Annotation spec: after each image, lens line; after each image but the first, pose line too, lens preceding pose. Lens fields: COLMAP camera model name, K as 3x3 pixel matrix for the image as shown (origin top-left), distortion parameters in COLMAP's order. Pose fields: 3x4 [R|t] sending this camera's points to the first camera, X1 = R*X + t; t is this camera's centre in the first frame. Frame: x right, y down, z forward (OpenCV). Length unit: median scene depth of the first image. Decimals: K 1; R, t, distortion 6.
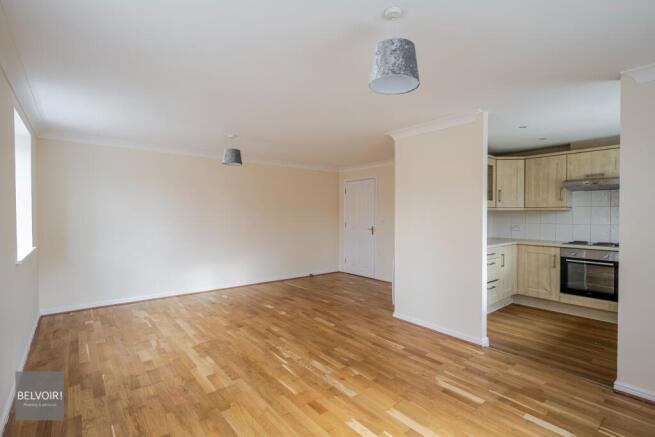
lens RADIAL K [[298.6, 0, 330.0], [0, 298.6, 216.7], [0, 0, 1]] dist [-0.000118, -0.000291]
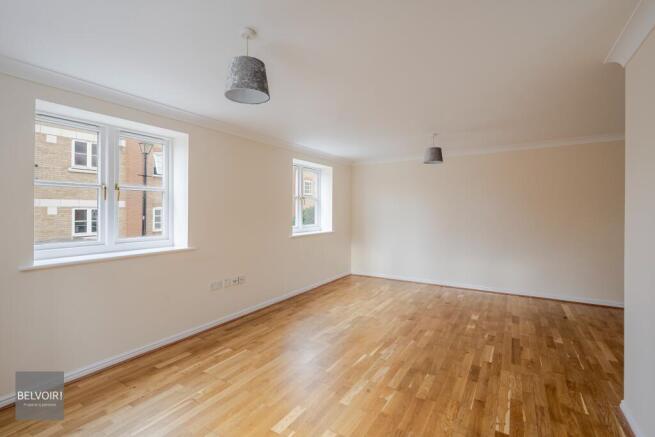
lens RADIAL K [[288.7, 0, 327.1], [0, 288.7, 213.2], [0, 0, 1]] dist [0.003234, 0.000460]
pose [[0.343738, 0.000725, -0.939065, 0.494216], [-0.003074, 0.999995, -0.000353, -0.000569], [0.939060, 0.003008, 0.343739, 0.342333]]
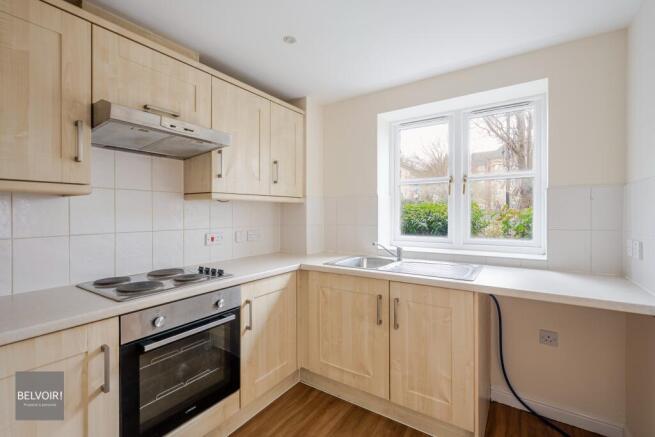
lens RADIAL K [[288.7, 0, 328.5], [0, 288.7, 214.1], [0, 0, 1]] dist [0.003234, 0.000460]
pose [[-0.312720, -0.007826, 0.949813, 0.424897], [0.009299, 0.999893, 0.011300, -0.001367], [-0.949800, 0.012366, -0.312614, 0.887661]]
